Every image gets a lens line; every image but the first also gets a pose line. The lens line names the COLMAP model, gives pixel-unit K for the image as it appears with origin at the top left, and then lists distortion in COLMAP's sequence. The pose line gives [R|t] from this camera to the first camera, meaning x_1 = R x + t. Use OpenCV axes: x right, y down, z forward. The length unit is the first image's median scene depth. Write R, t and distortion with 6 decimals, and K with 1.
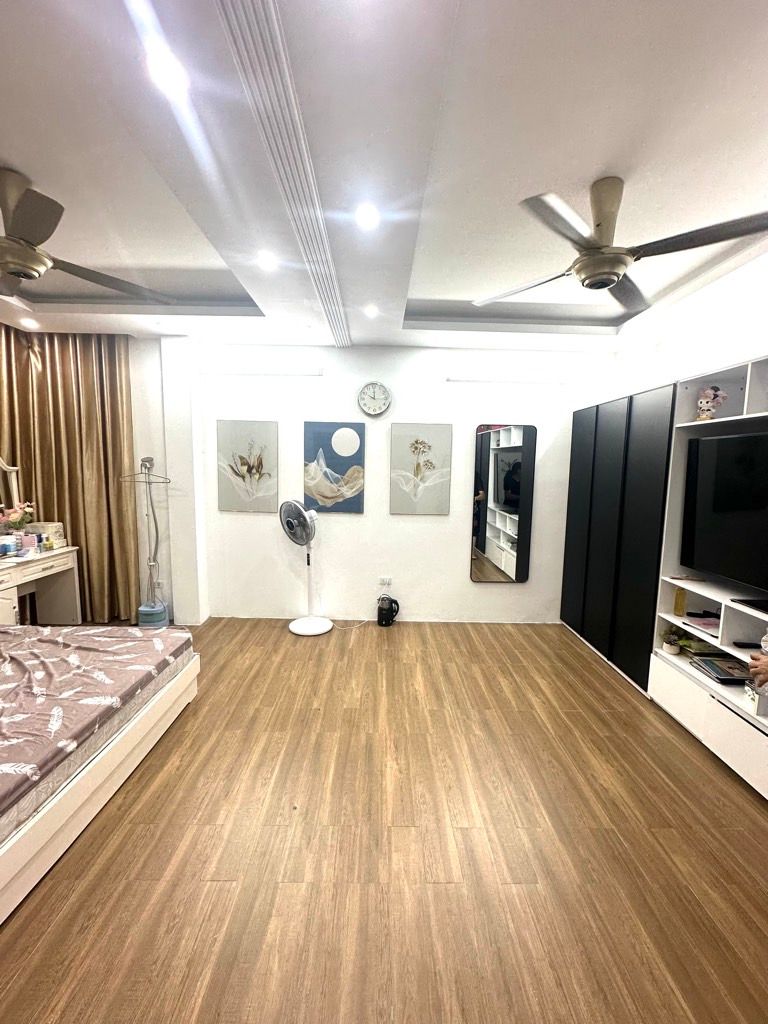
lens RADIAL K [[409.2, 0, 383.5], [0, 409.2, 513.6], [0, 0, 1]] dist [0.001326, -0.000328]
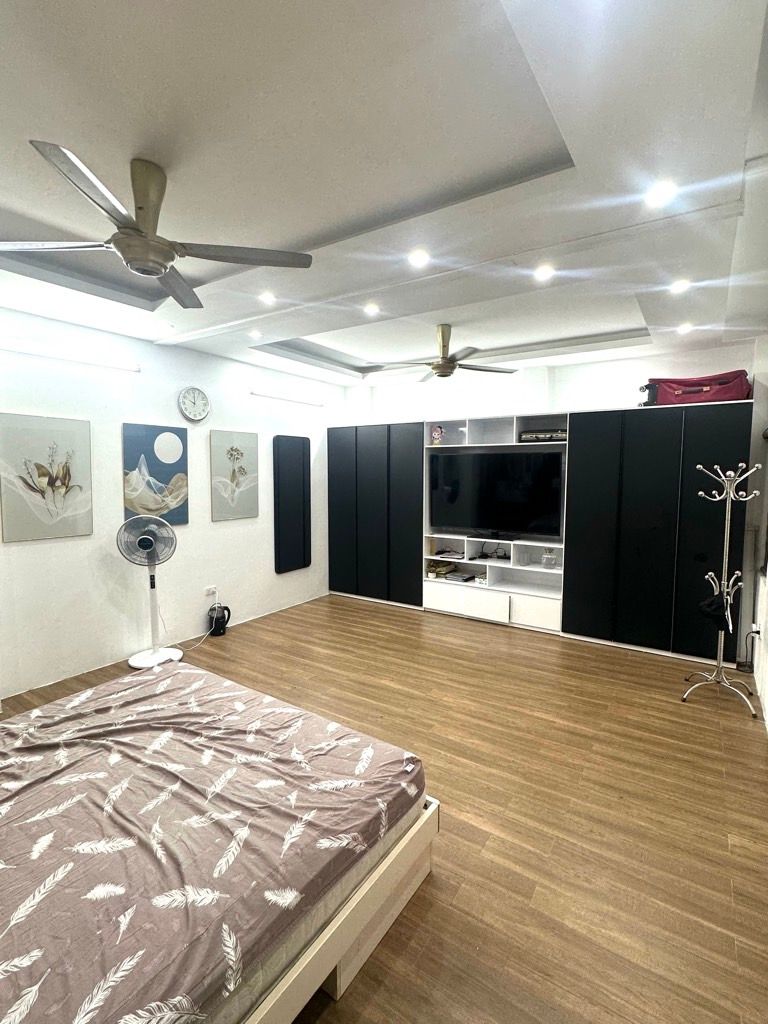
lens RADIAL K [[479.8, 0, 384.3], [0, 479.8, 510.6], [0, 0, 1]] dist [-0.020925, -0.000099]
pose [[0.557013, -0.087531, 0.825878, -0.713946], [0.108282, 0.993596, 0.032276, -0.017231], [-0.823414, 0.071450, 0.562924, 0.009771]]
